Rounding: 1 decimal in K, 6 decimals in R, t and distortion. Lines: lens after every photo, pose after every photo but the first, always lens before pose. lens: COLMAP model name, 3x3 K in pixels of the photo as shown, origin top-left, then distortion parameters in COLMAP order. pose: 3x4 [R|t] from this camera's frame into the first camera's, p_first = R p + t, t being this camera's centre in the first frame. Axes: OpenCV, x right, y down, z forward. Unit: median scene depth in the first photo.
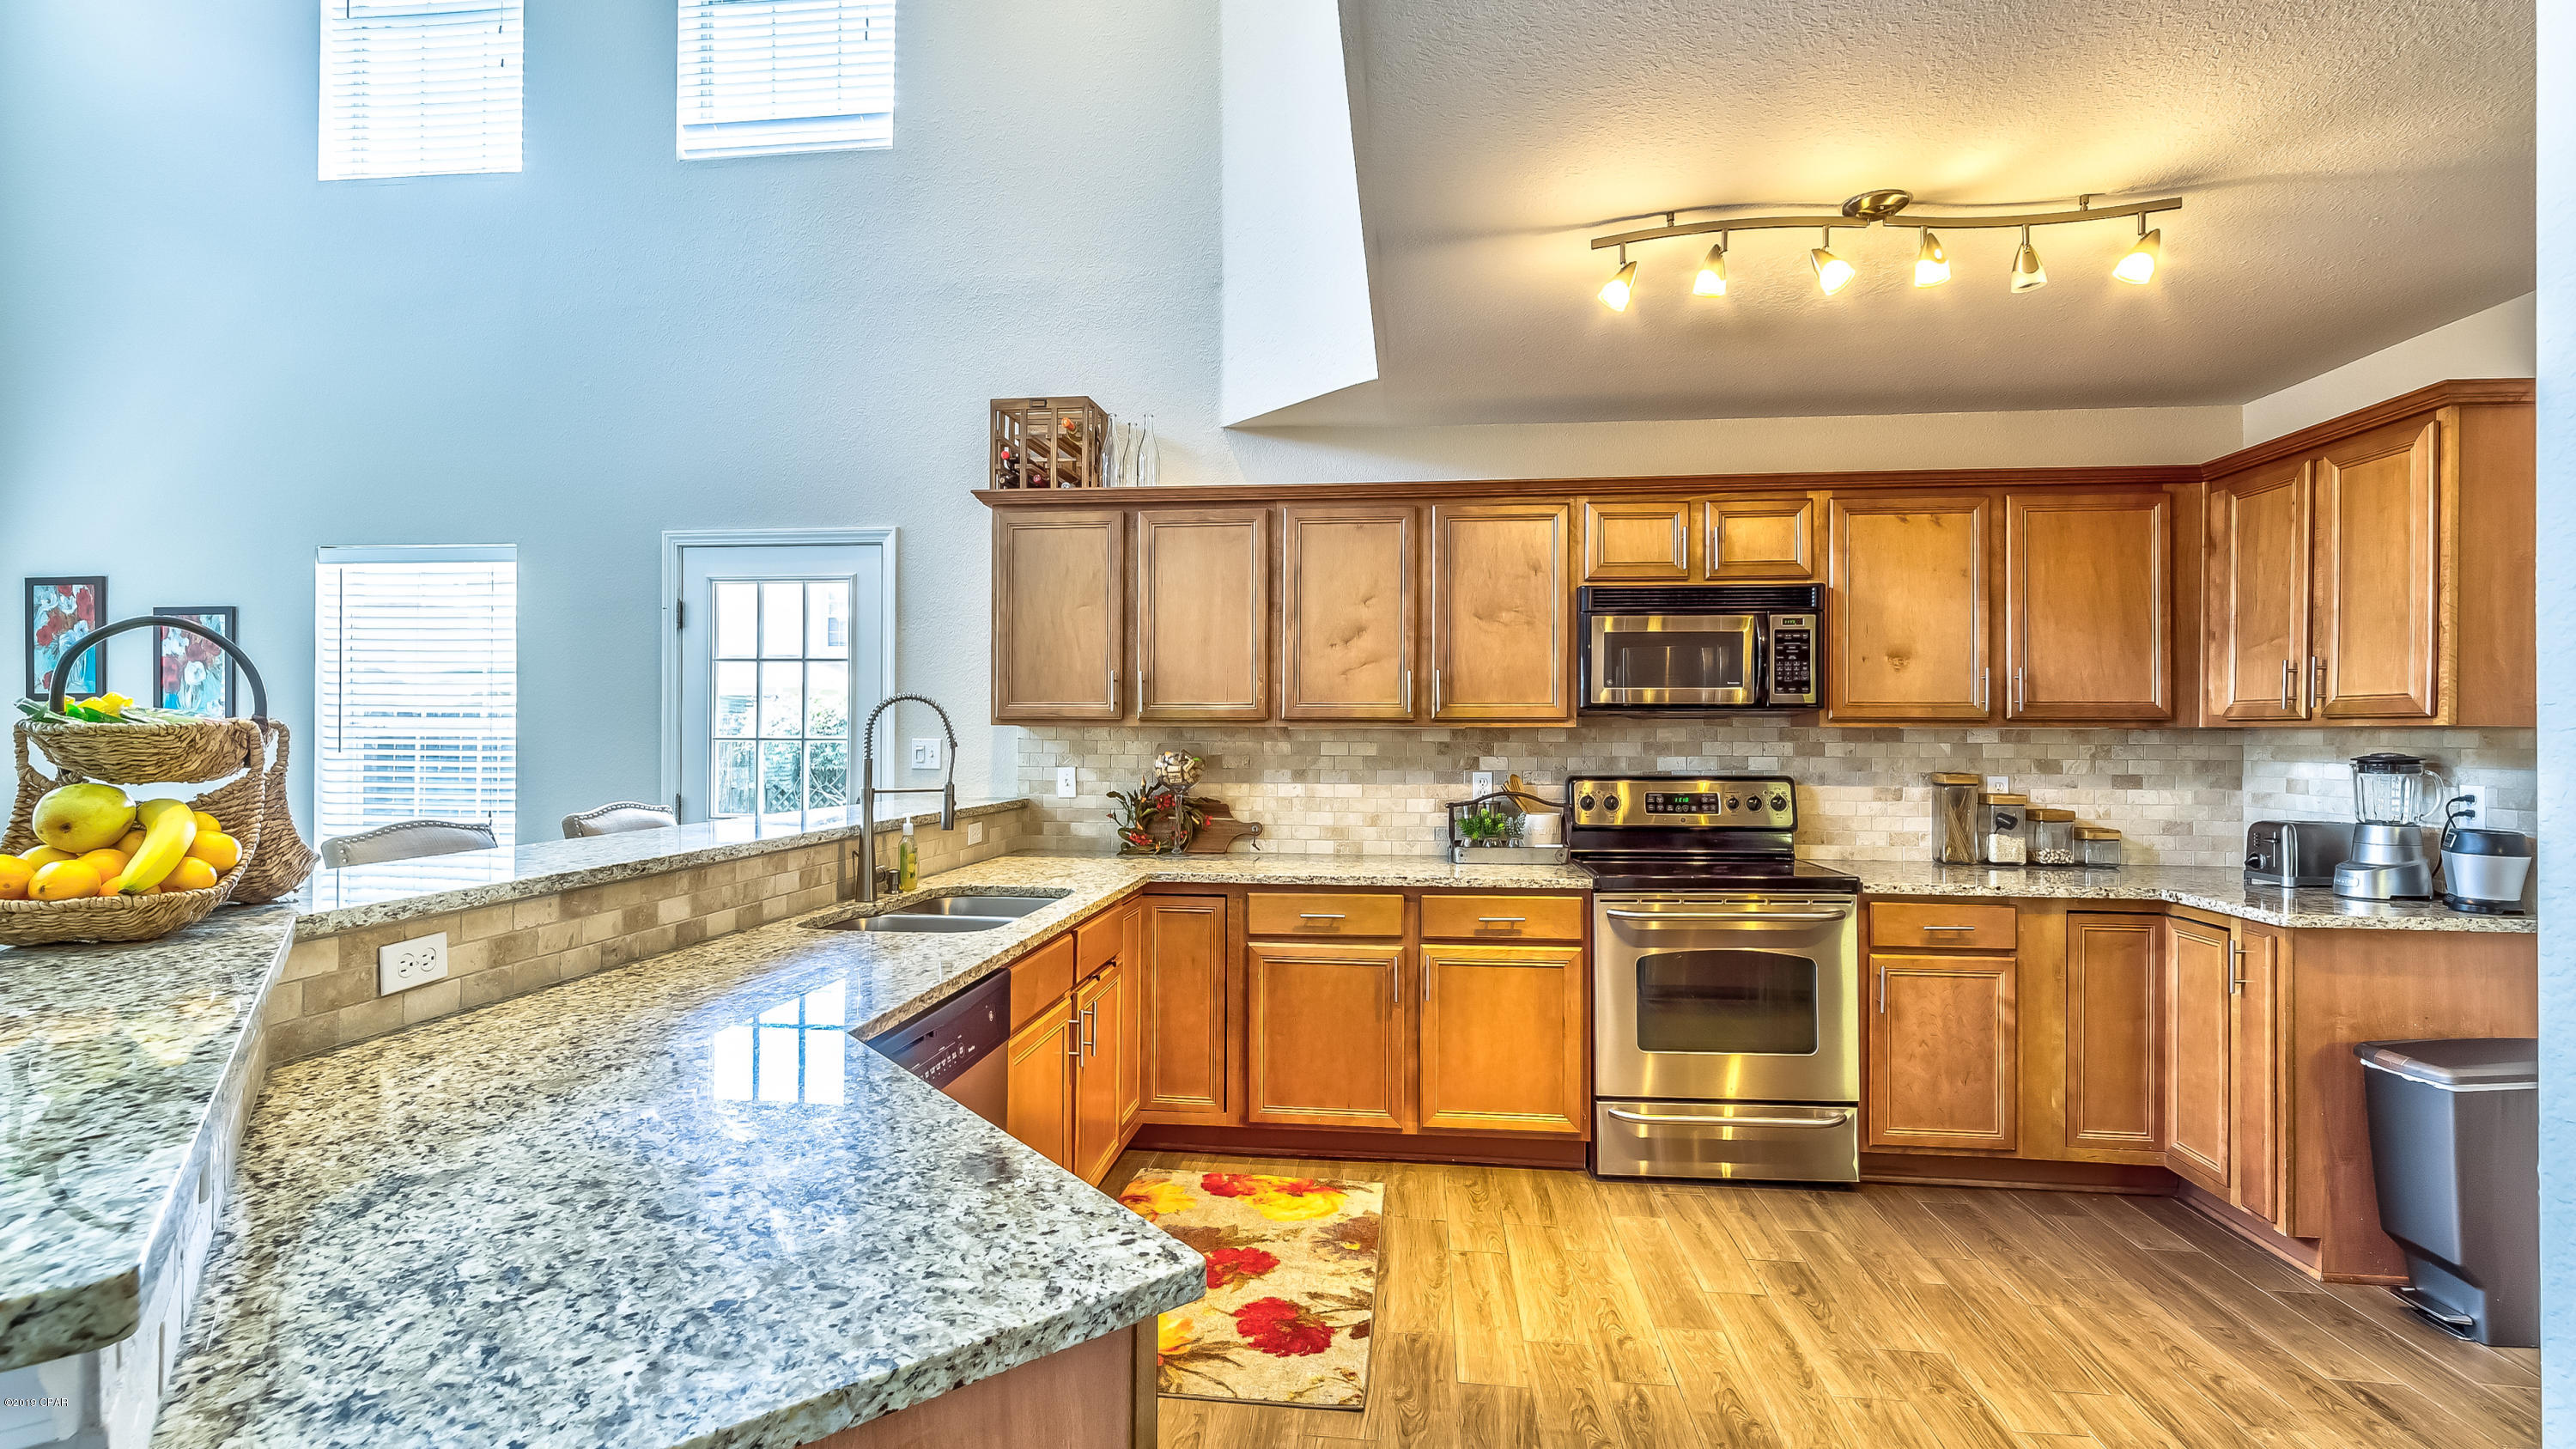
lens RADIAL K [[1144.6, 0, 1285.8], [0, 1144.6, 725.0], [0, 0, 1]] dist [-0.005100, 0.004567]
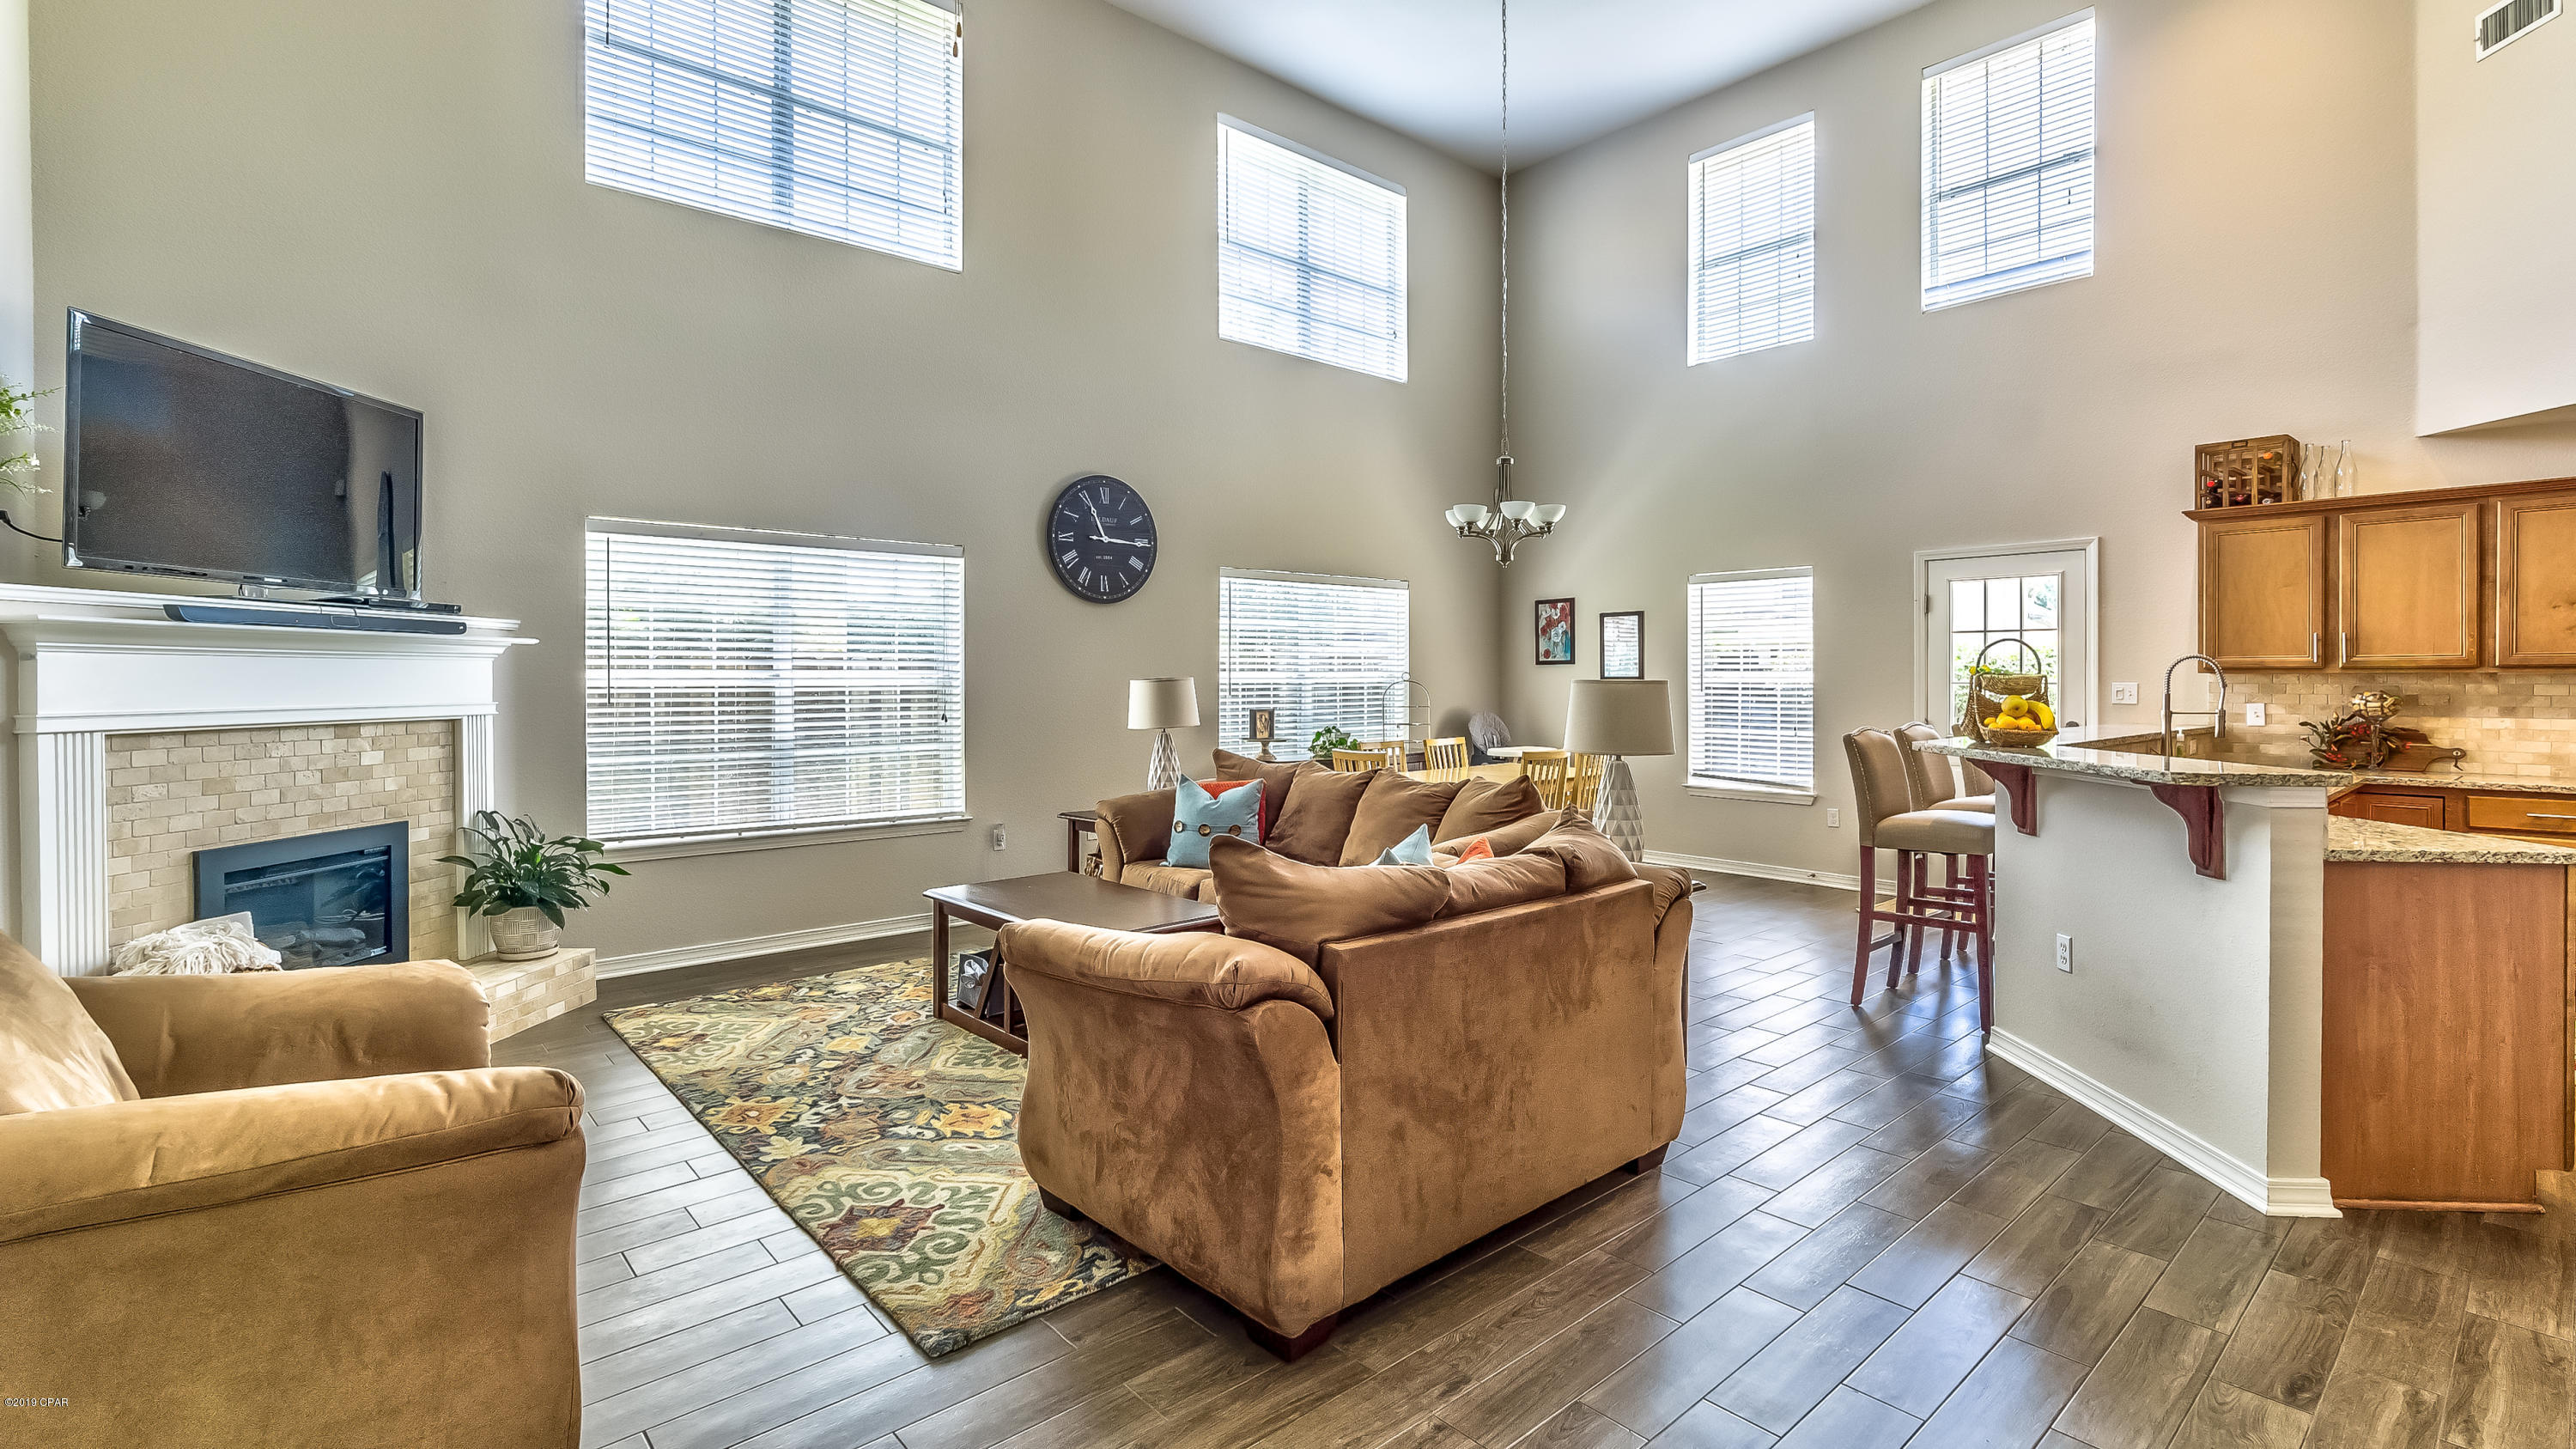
lens RADIAL K [[1144.6, 0, 1284.2], [0, 1144.6, 685.3], [0, 0, 1]] dist [-0.005100, 0.004567]
pose [[0.740790, -0.001151, -0.671736, -0.152166], [0.007108, 0.999956, 0.006125, -0.001217], [0.671699, -0.009312, 0.740765, -0.889404]]
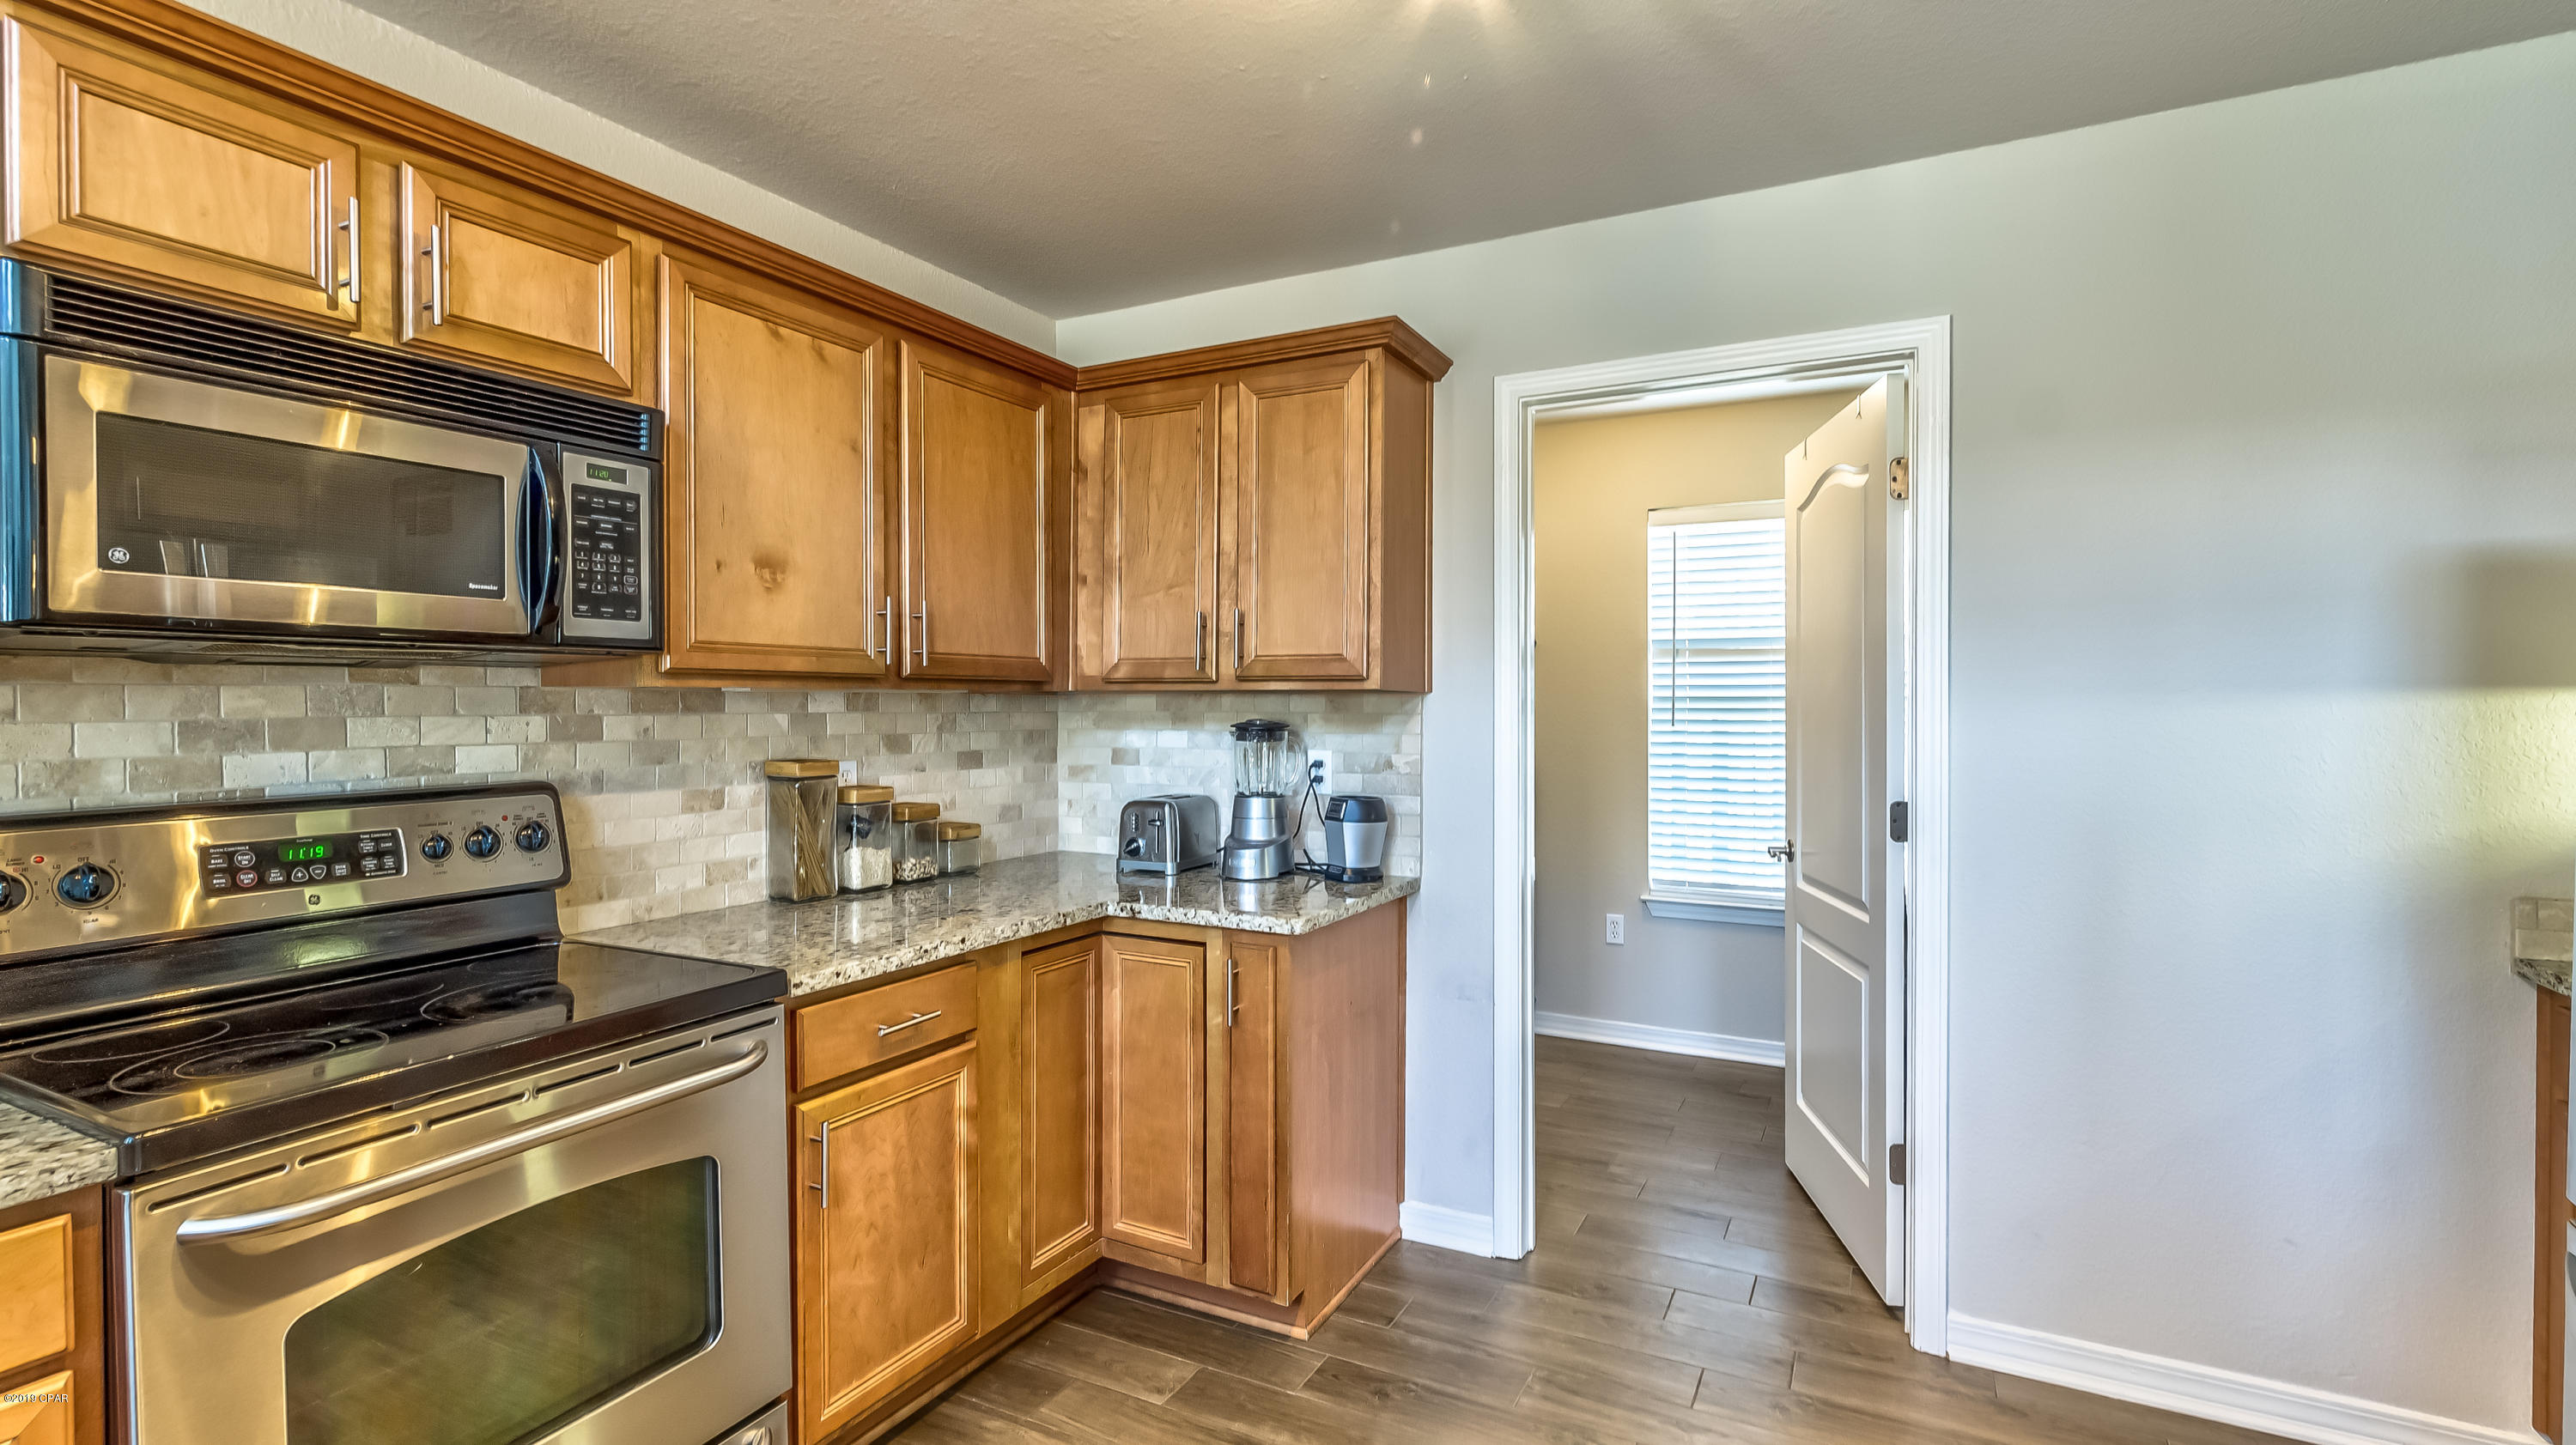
lens RADIAL K [[1144.4, 0, 1282.7], [0, 1144.4, 718.9], [0, 0, 1]] dist [-0.005100, 0.004567]
pose [[0.359331, -0.017757, 0.933041, 0.081953], [-0.006304, 0.999750, 0.021455, 0.003510], [-0.933189, -0.013591, 0.359129, 0.529578]]
